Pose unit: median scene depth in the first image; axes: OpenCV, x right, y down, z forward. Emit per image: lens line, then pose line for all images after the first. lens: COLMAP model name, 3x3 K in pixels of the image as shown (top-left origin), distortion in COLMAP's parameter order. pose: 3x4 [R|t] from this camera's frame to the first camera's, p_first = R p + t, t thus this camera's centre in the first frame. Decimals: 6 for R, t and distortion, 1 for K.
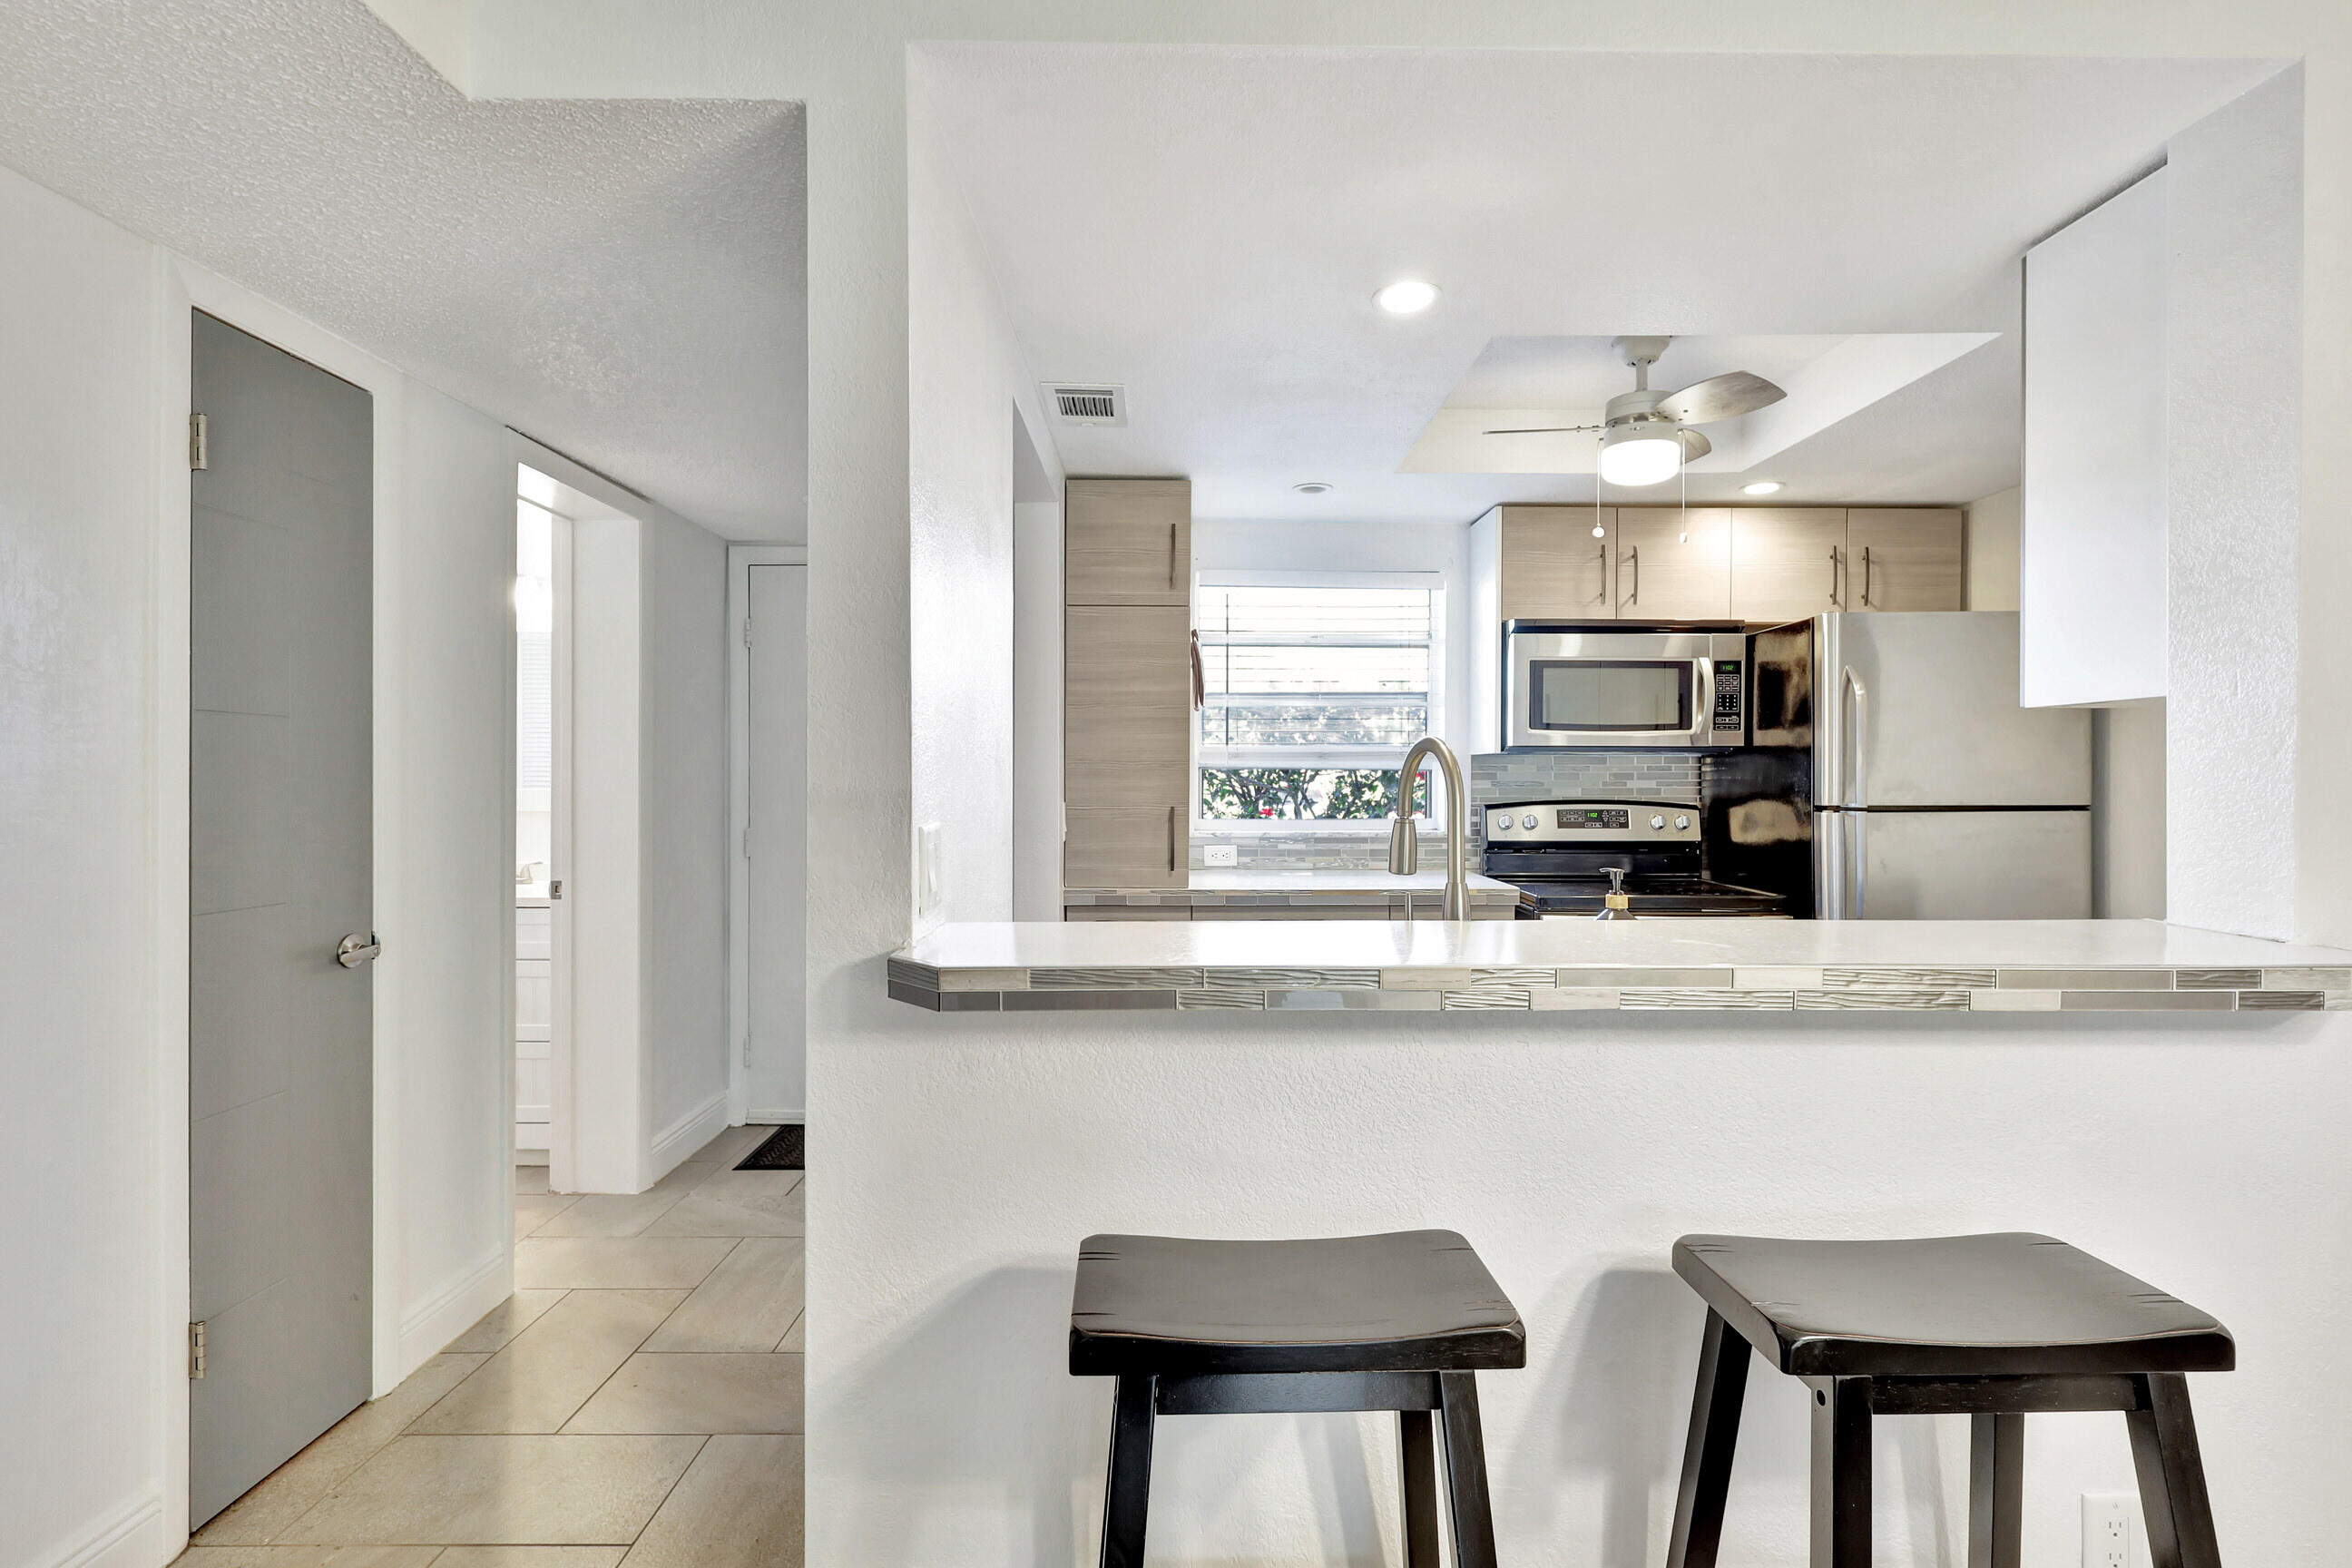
lens RADIAL K [[1087.9, 0, 1183.9], [0, 1087.9, 777.8], [0, 0, 1]] dist [-0.003709, 0.002401]
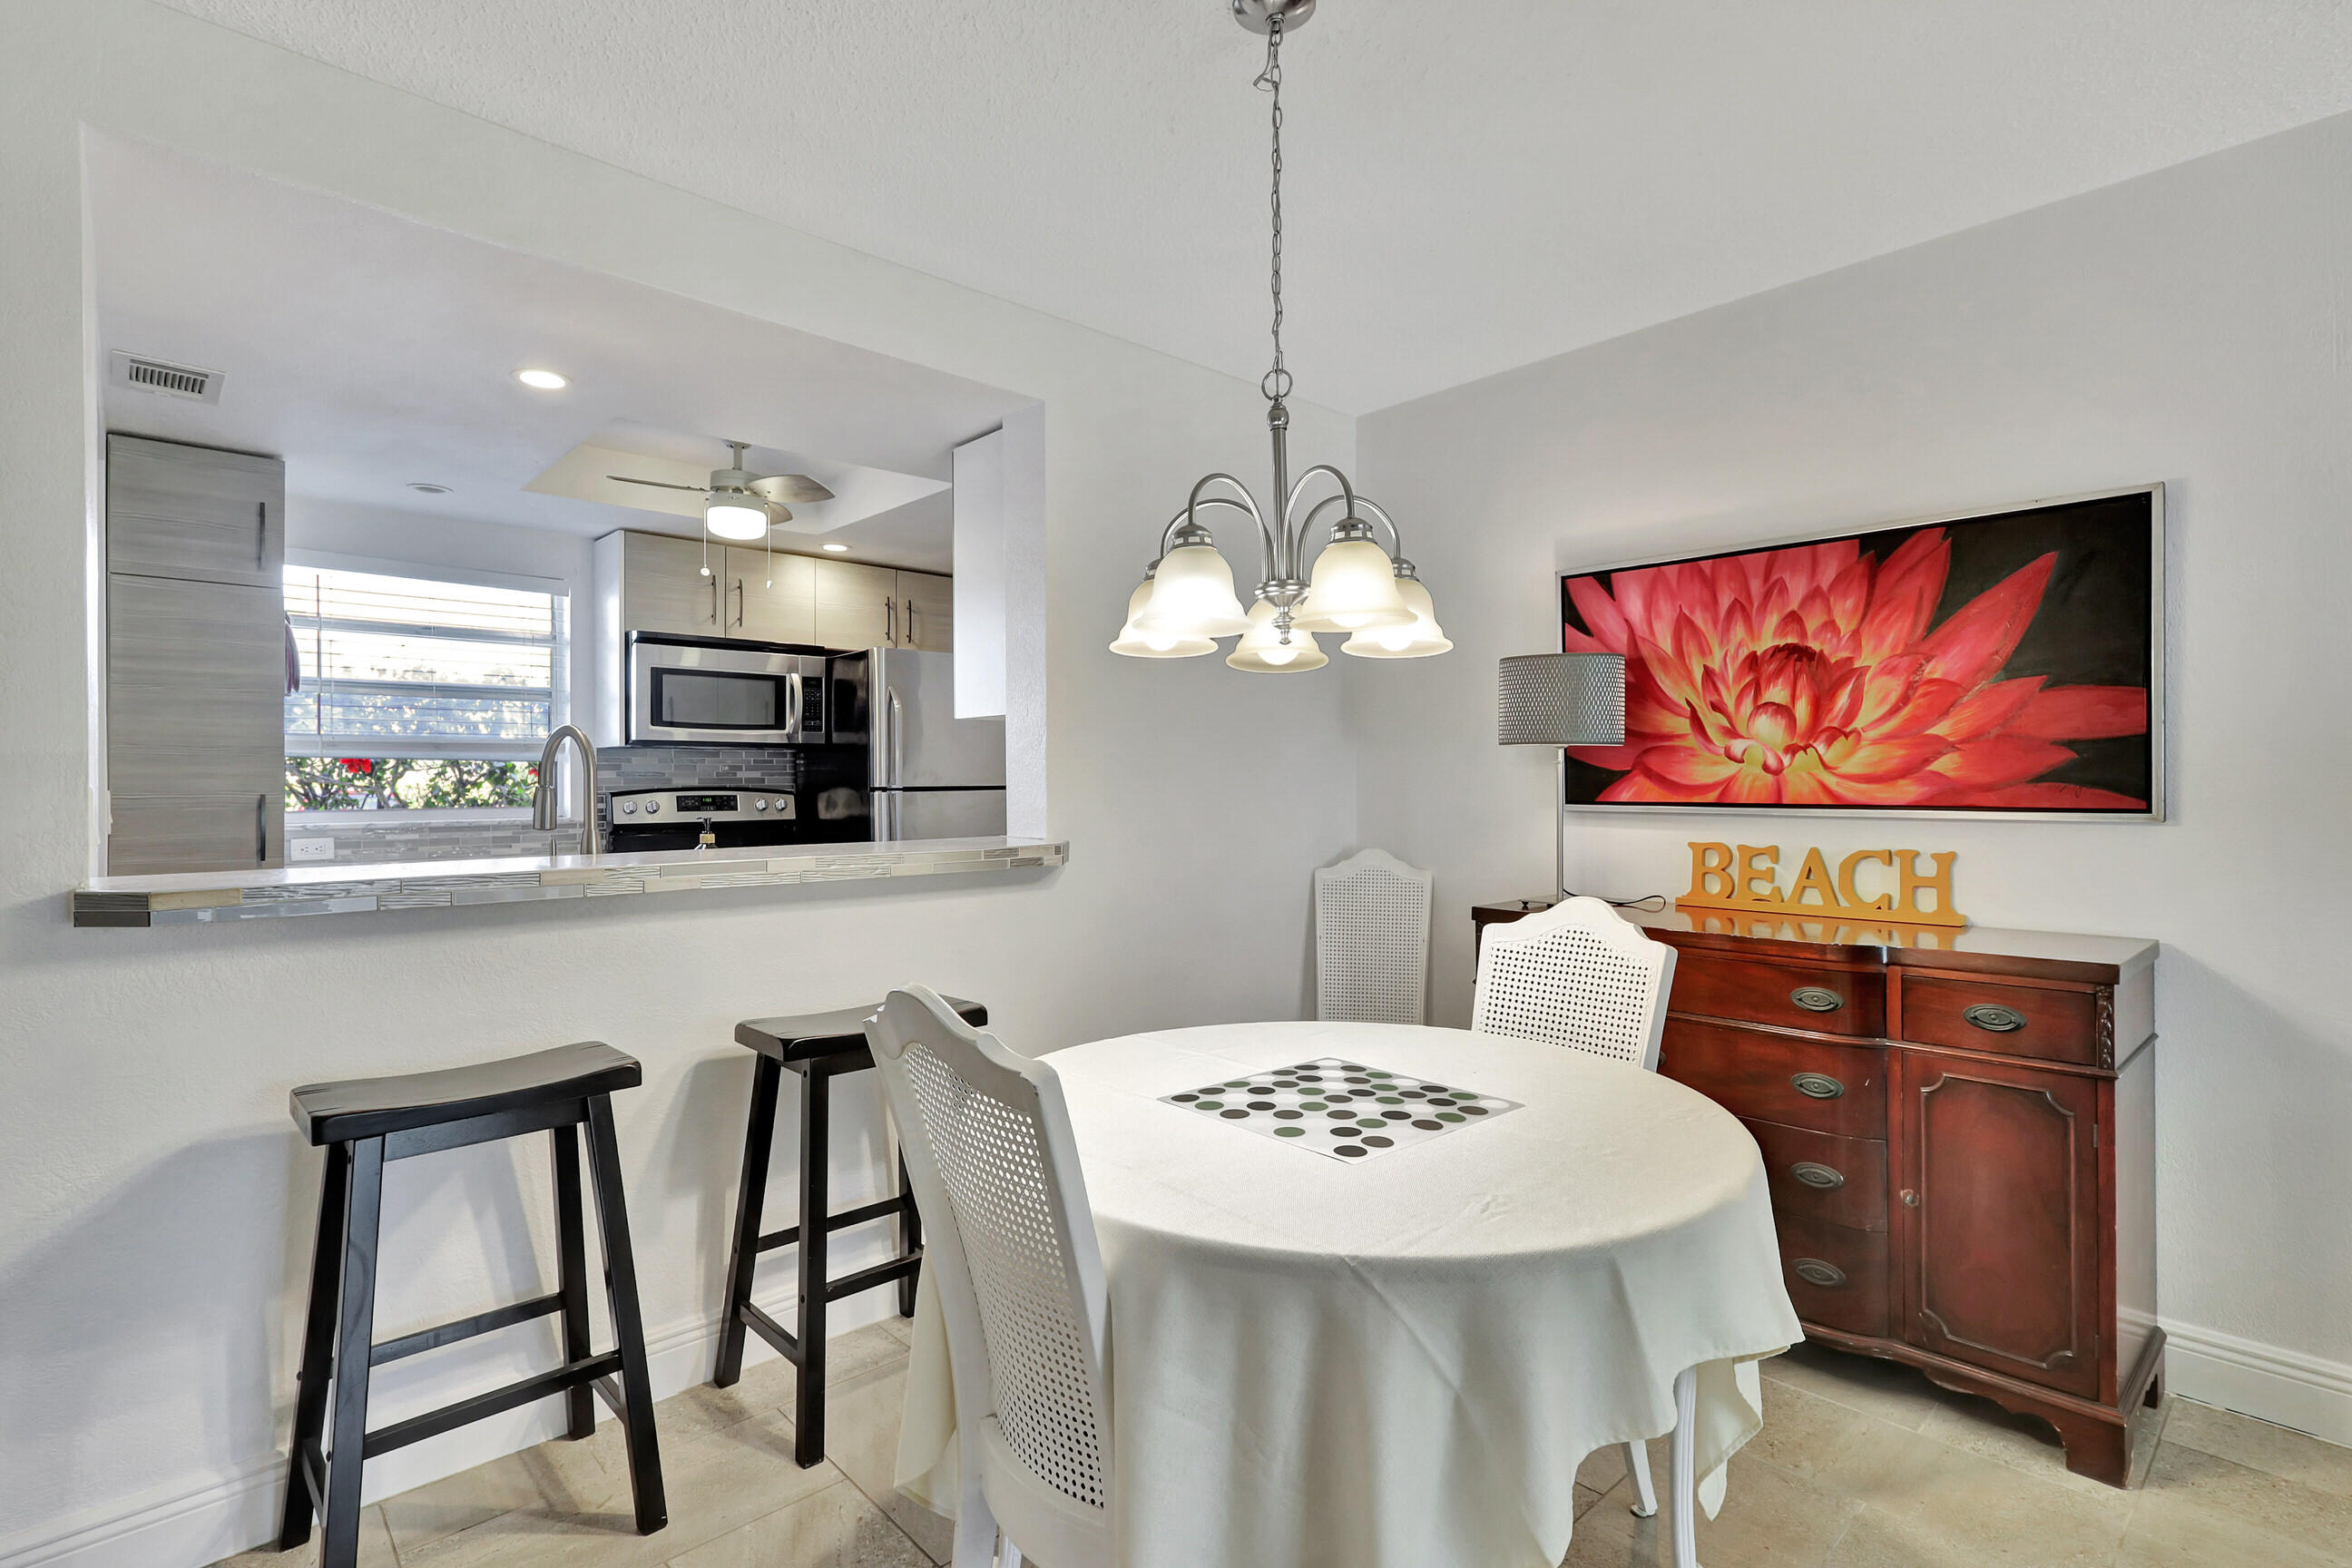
lens RADIAL K [[1087.9, 0, 1165.4], [0, 1087.9, 785.9], [0, 0, 1]] dist [-0.003709, 0.002401]
pose [[0.735831, -0.007697, 0.677121, -0.072483], [0.004430, 0.999969, 0.006552, 0.016215], [-0.677151, -0.001822, 0.735842, -0.253432]]
